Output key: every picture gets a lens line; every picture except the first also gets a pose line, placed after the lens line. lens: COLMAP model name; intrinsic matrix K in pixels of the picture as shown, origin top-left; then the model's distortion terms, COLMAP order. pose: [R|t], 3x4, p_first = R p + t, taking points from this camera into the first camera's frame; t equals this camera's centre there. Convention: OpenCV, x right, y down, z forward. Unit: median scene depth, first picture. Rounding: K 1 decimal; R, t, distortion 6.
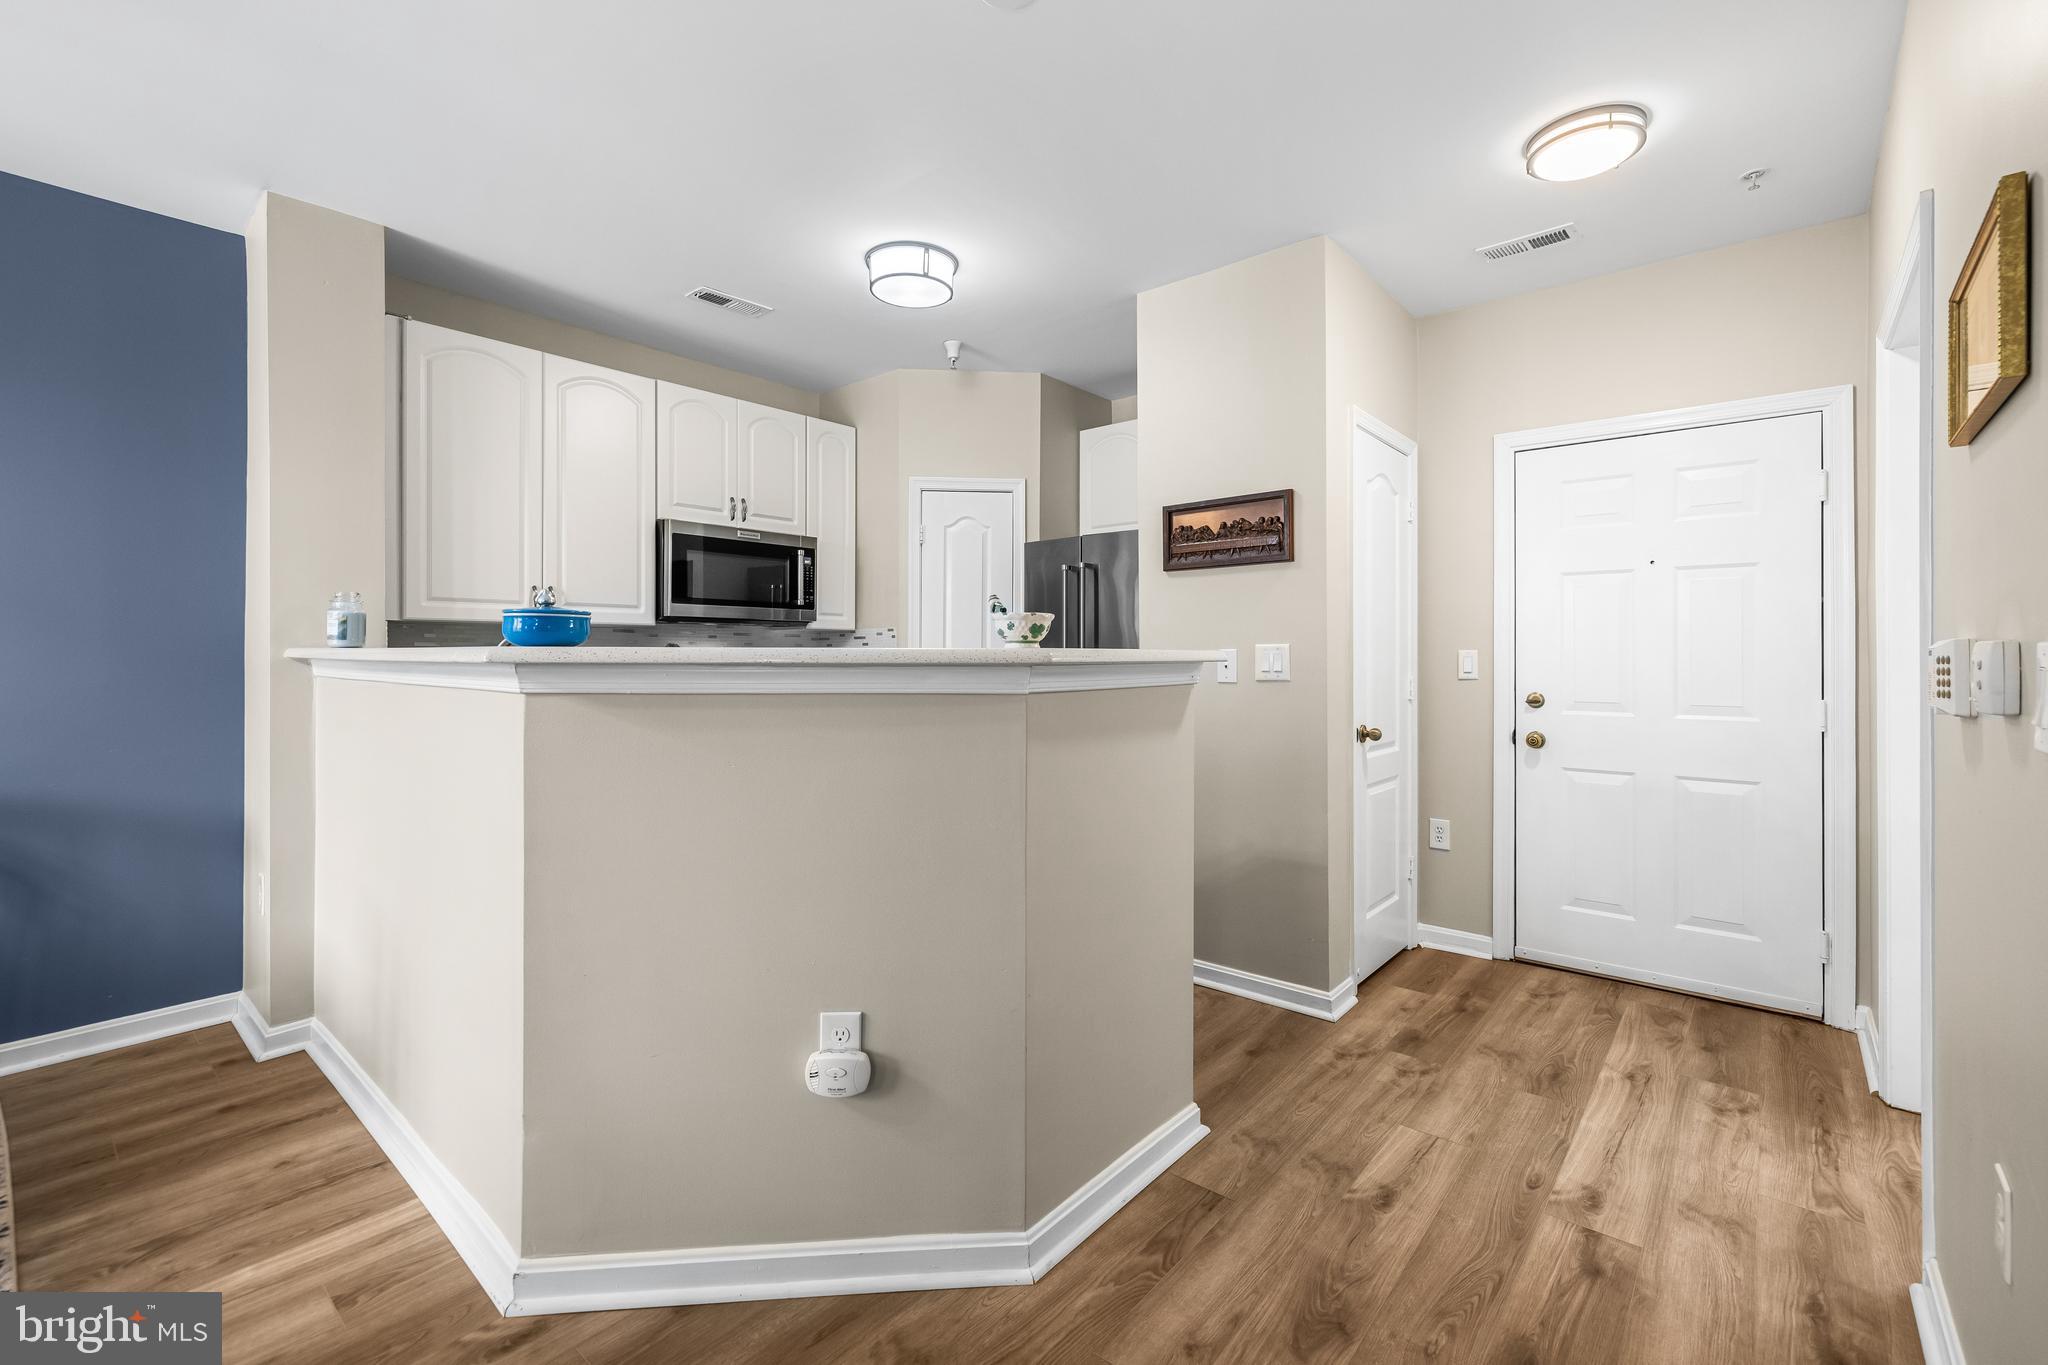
lens RADIAL K [[872.1, 0, 1025.9], [0, 872.1, 664.8], [0, 0, 1]] dist [-0.001017, 0.000643]
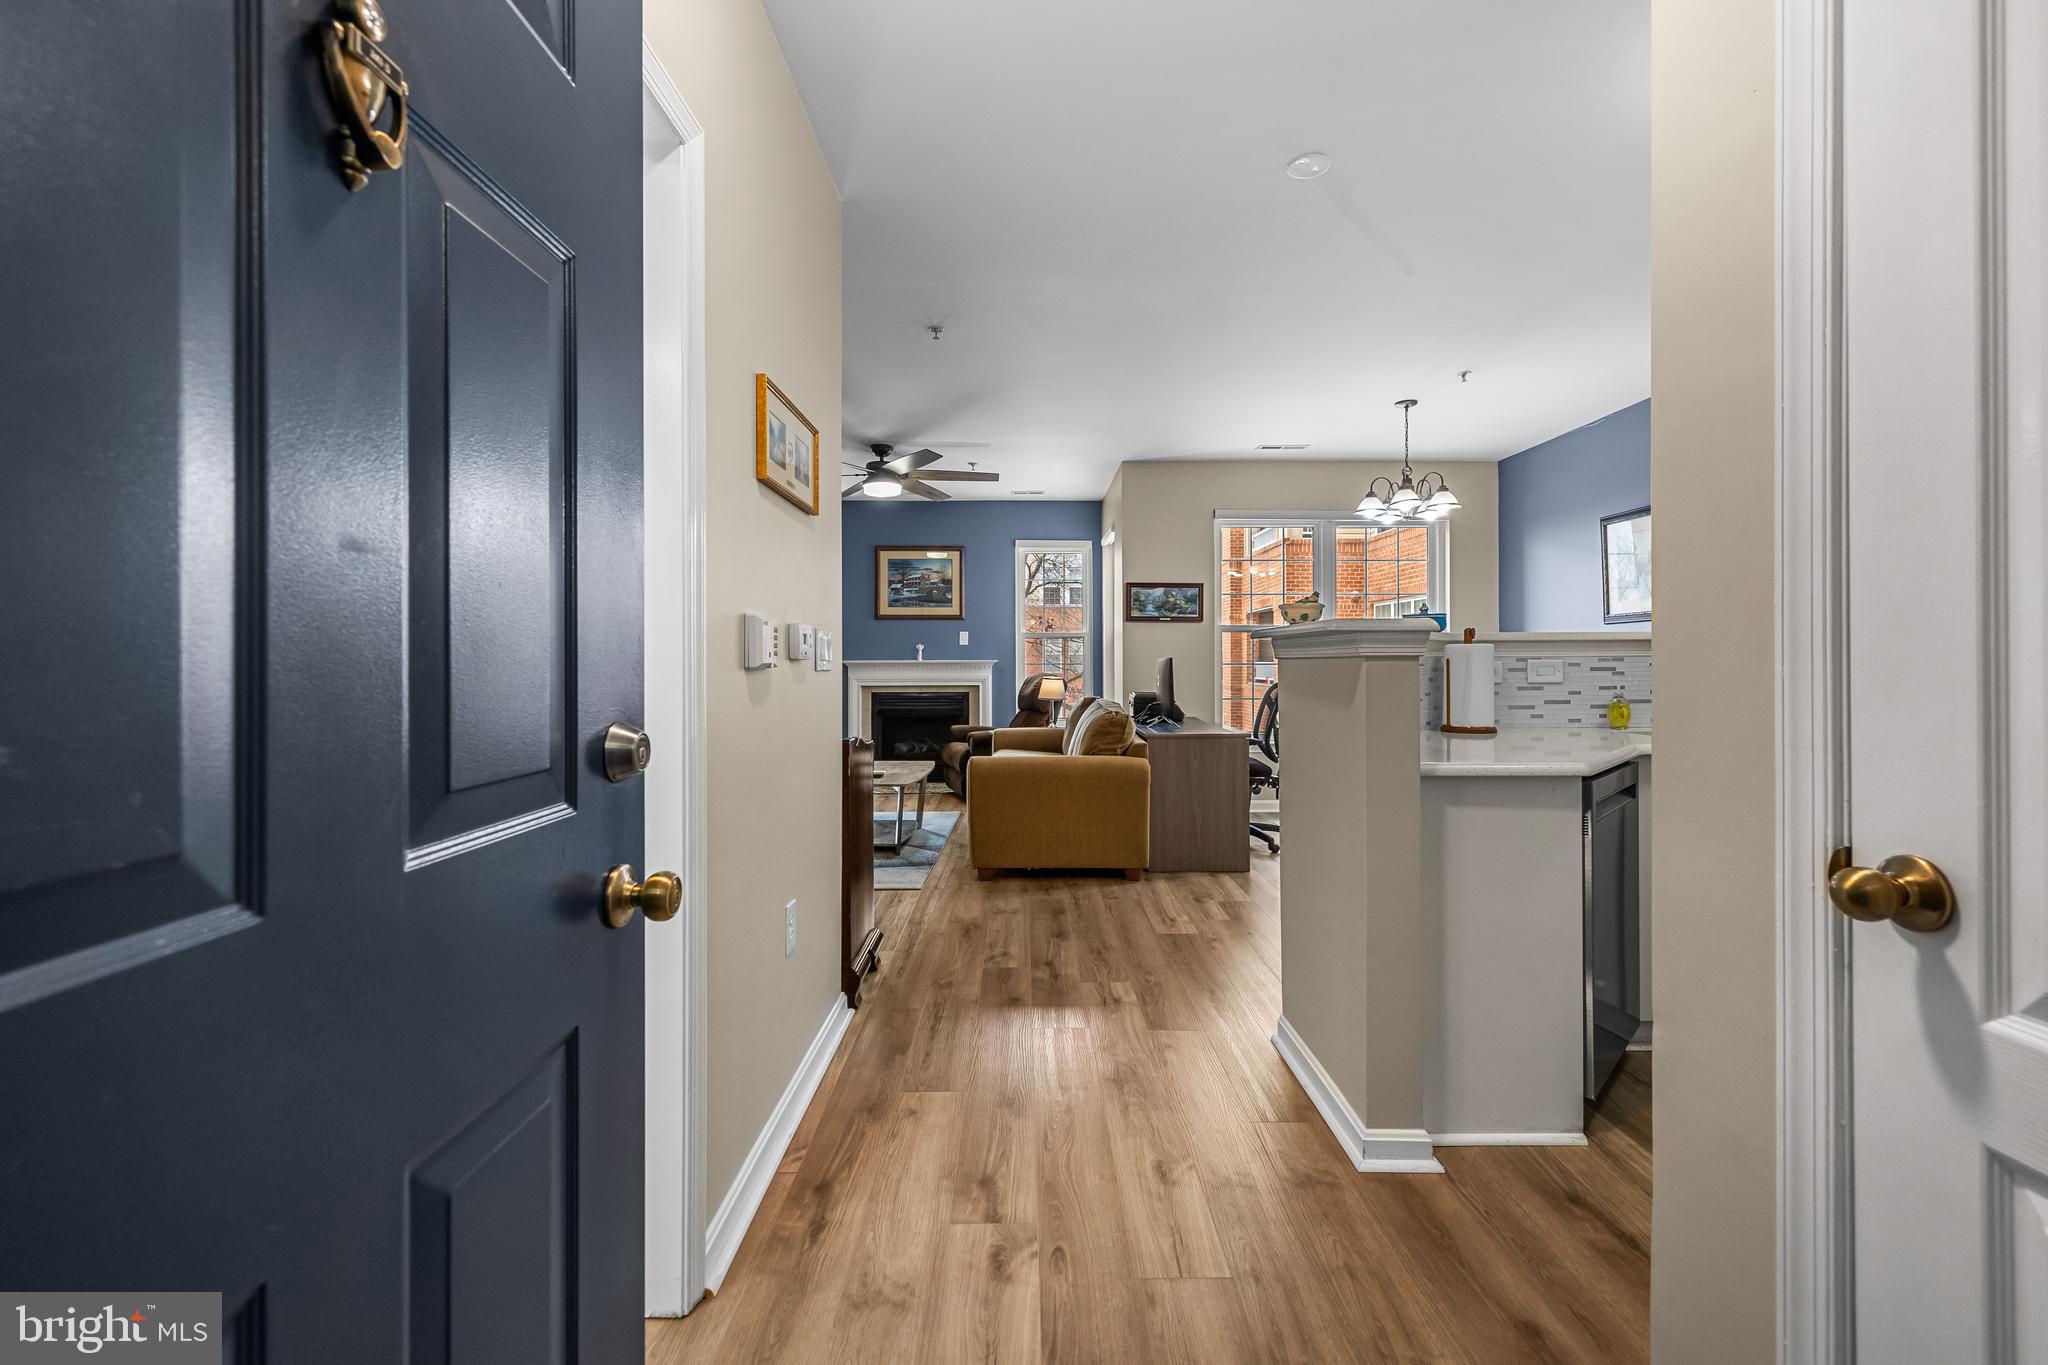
lens RADIAL K [[872.1, 0, 1034.3], [0, 872.1, 660.8], [0, 0, 1]] dist [-0.001017, 0.000643]
pose [[-0.749249, 0.002790, -0.662282, 0.709523], [-0.004435, 0.999948, 0.009231, 0.013551], [0.662273, 0.009853, -0.749198, 0.990002]]
